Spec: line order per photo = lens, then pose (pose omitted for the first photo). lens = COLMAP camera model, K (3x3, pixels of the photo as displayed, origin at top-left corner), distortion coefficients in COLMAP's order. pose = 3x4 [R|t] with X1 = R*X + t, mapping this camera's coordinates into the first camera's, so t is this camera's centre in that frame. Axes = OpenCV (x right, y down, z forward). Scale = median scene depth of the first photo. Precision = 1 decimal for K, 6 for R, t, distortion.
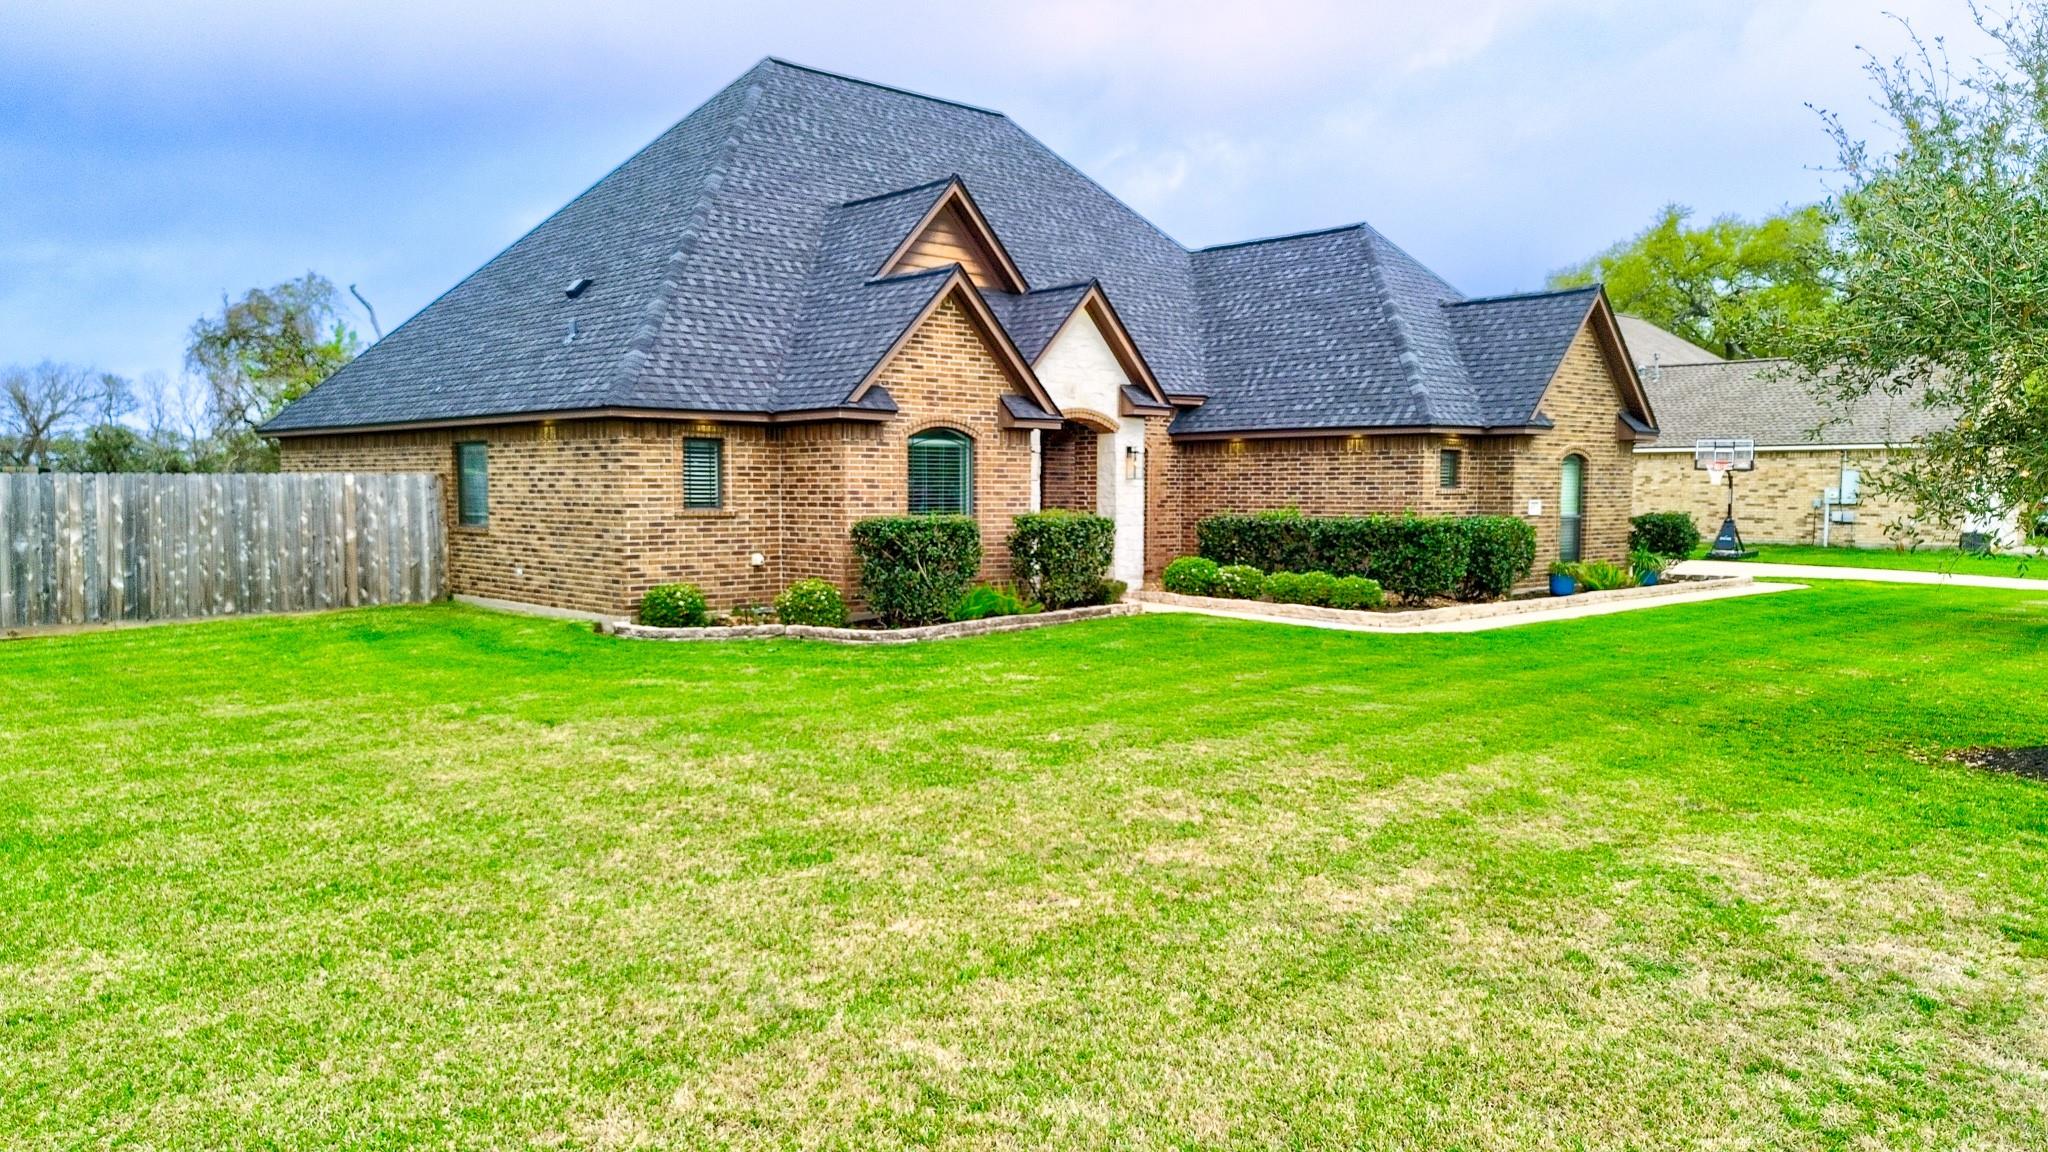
lens RADIAL K [[1450.2, 0, 1023.3], [0, 1450.2, 589.2], [0, 0, 1]] dist [0.038523, -0.029931]
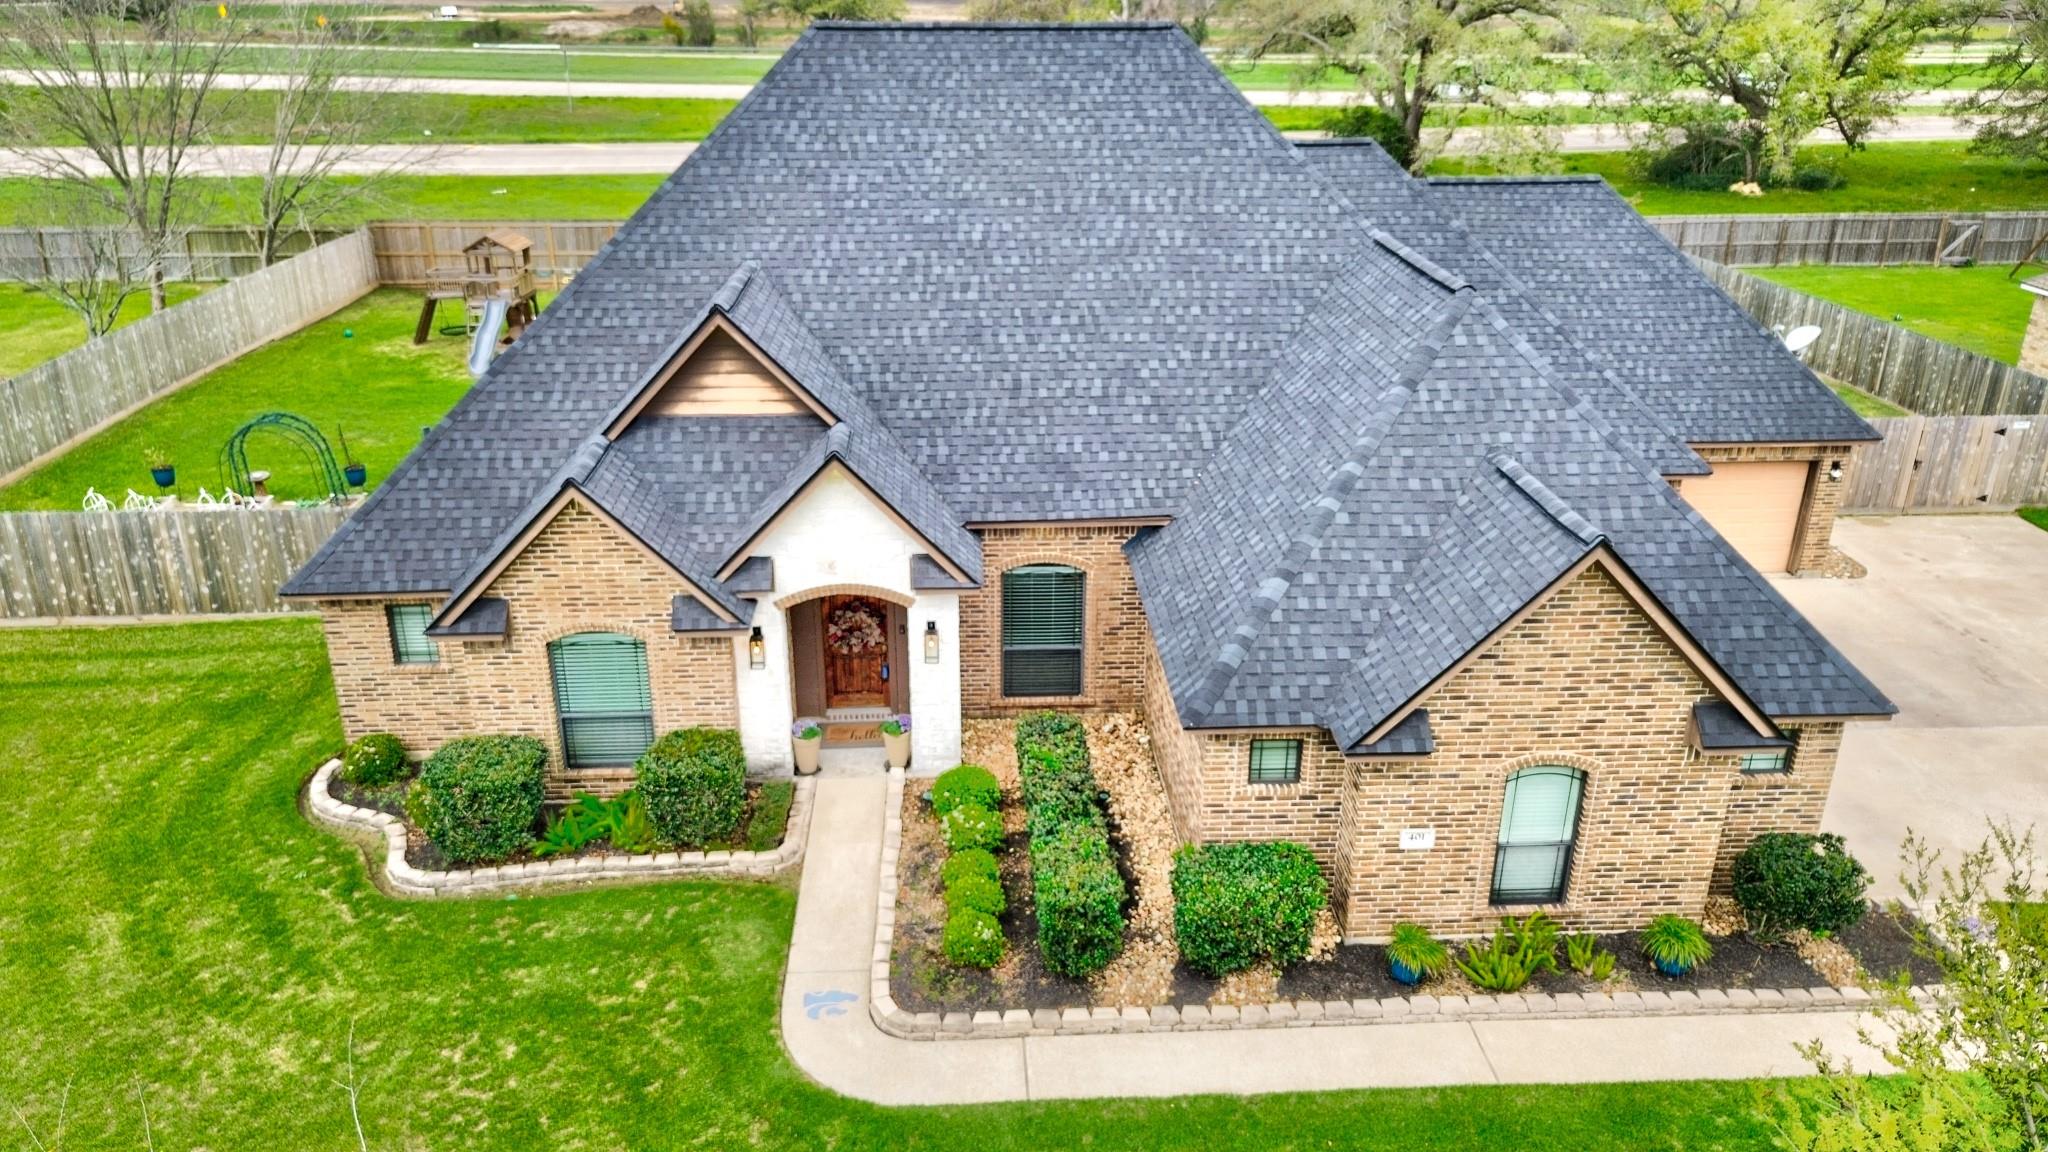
lens RADIAL K [[1450.2, 0, 1032.3], [0, 1450.2, 572.4], [0, 0, 1]] dist [0.038523, -0.029931]
pose [[0.765650, 0.242877, -0.595643, 0.727924], [-0.045826, 0.944222, 0.326107, -0.478549], [0.641623, -0.222388, 0.734073, 0.513636]]
